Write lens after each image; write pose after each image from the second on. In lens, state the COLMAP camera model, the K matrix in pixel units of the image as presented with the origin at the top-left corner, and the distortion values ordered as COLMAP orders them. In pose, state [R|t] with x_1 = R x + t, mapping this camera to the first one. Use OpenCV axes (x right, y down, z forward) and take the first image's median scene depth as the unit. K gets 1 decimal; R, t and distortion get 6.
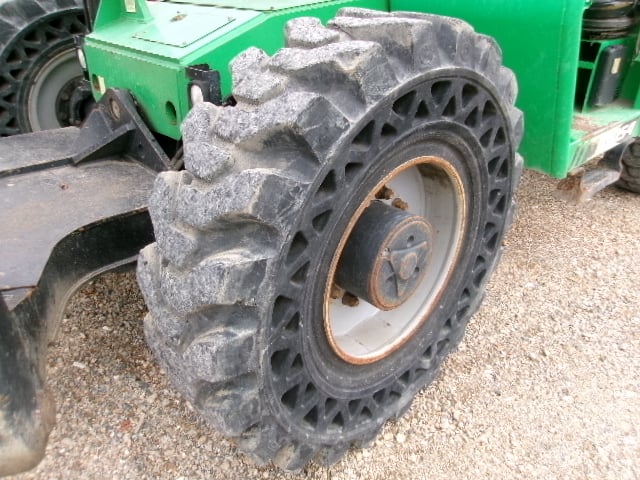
lens RADIAL K [[487.6, 0, 317.7], [0, 487.6, 219.9], [0, 0, 1]] dist [-0.031786, 0.008588]
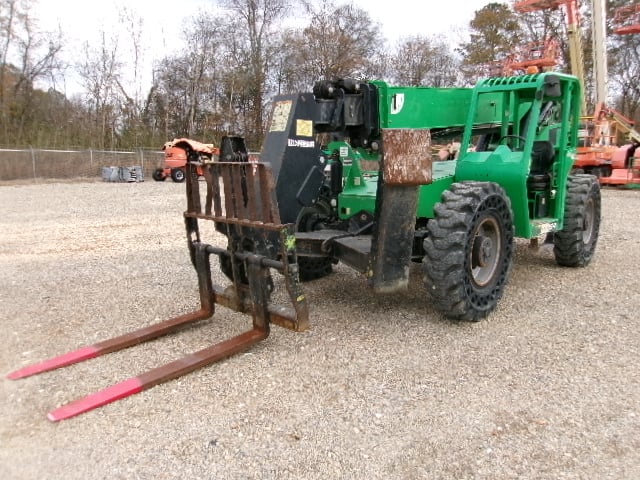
lens RADIAL K [[463.7, 0, 320.0], [0, 463.7, 240.0], [0, 0, 1]] dist [-0.031072, 0.002435]
pose [[0.998575, -0.027910, 0.045492, -1.098394], [0.039982, 0.955821, -0.291218, 0.887072], [-0.035354, 0.292621, 0.955575, -1.996368]]
